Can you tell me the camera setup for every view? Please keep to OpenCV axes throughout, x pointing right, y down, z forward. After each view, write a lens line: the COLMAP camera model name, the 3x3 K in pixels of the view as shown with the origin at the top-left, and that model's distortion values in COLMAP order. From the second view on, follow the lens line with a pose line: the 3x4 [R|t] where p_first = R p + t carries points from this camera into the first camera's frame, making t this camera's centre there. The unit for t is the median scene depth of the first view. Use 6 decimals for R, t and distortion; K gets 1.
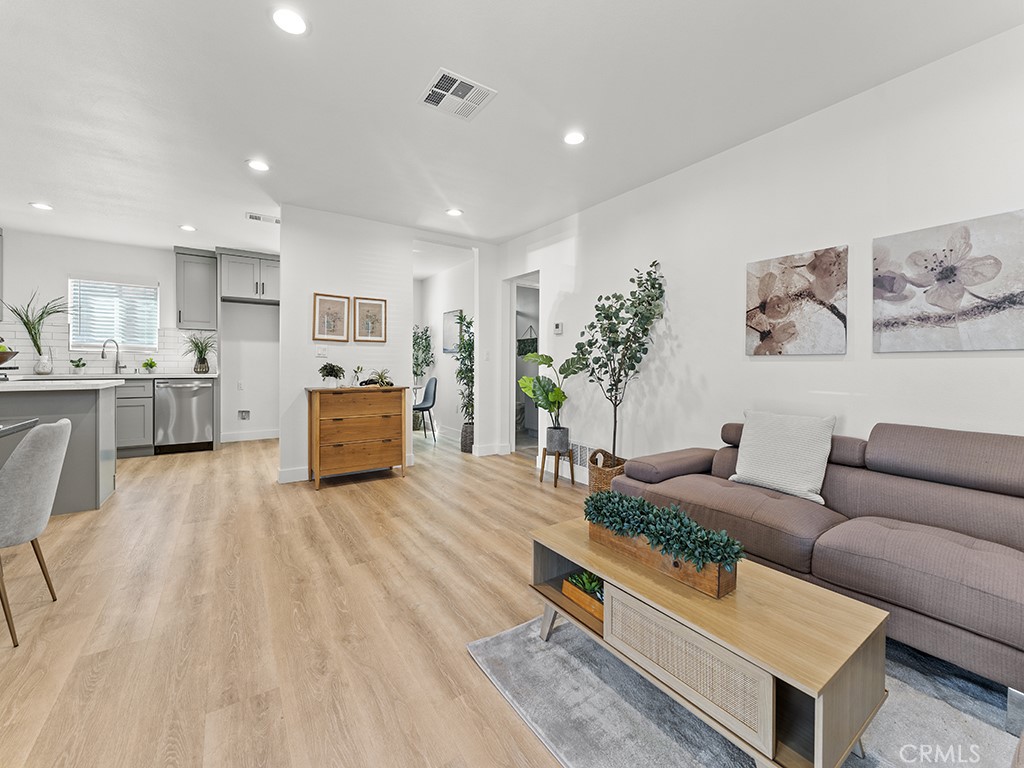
lens RADIAL K [[416.1, 0, 508.1], [0, 416.1, 366.7], [0, 0, 1]] dist [0.002174, 0.000162]
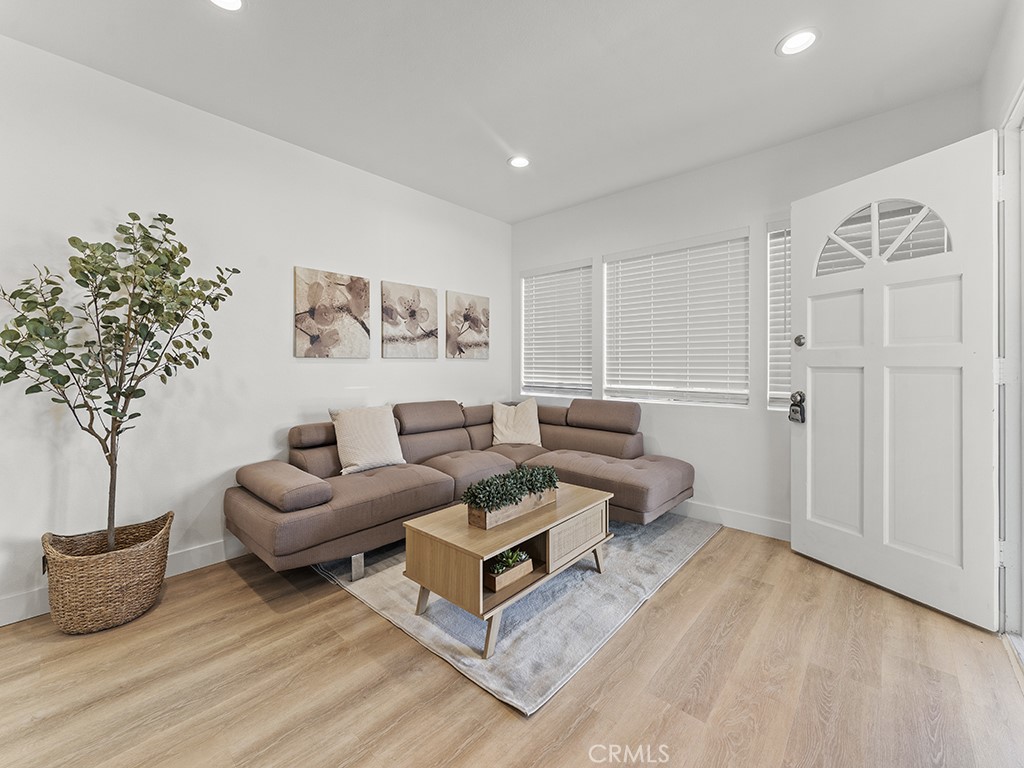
lens RADIAL K [[416.1, 0, 508.1], [0, 416.1, 366.7], [0, 0, 1]] dist [0.002174, 0.000162]
pose [[-0.238165, -0.007564, 0.971195, -0.600595], [0.005490, 0.999943, 0.009134, -0.012186], [-0.971209, 0.007507, -0.238110, 0.839391]]
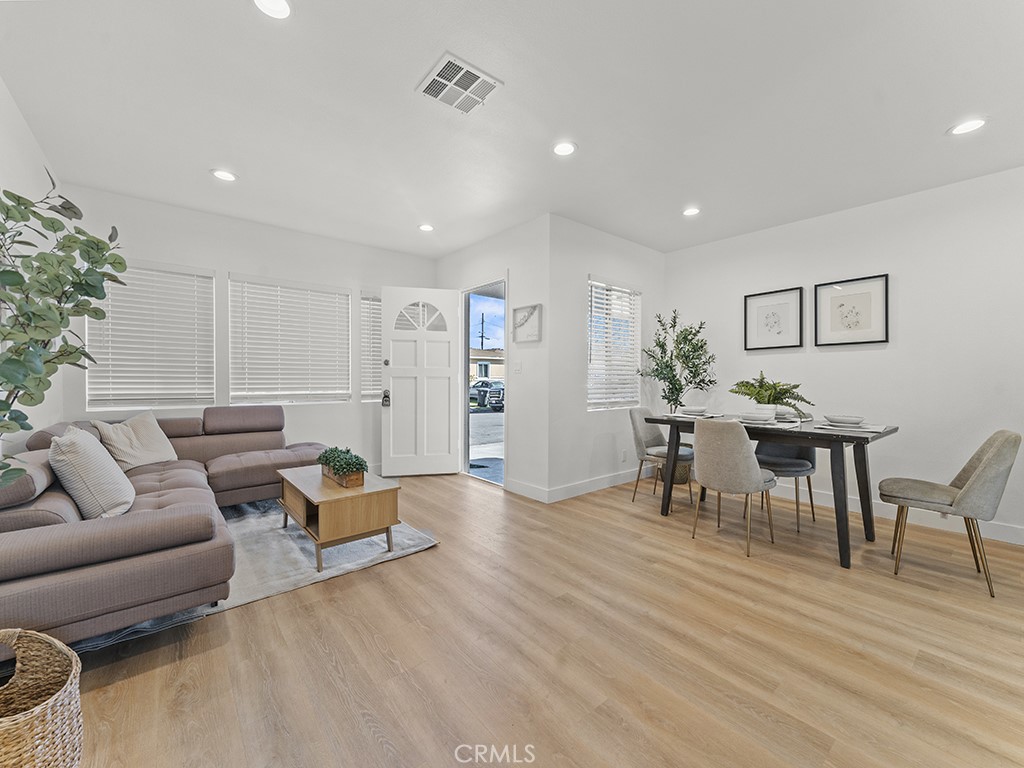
lens RADIAL K [[411.6, 0, 508.6], [0, 411.6, 381.3], [0, 0, 1]] dist [0.002115, -0.000023]
pose [[-0.995643, -0.010765, -0.092622, -0.148328], [-0.012597, 0.999736, 0.019214, -0.020302], [0.092391, 0.020297, -0.995516, 1.849163]]
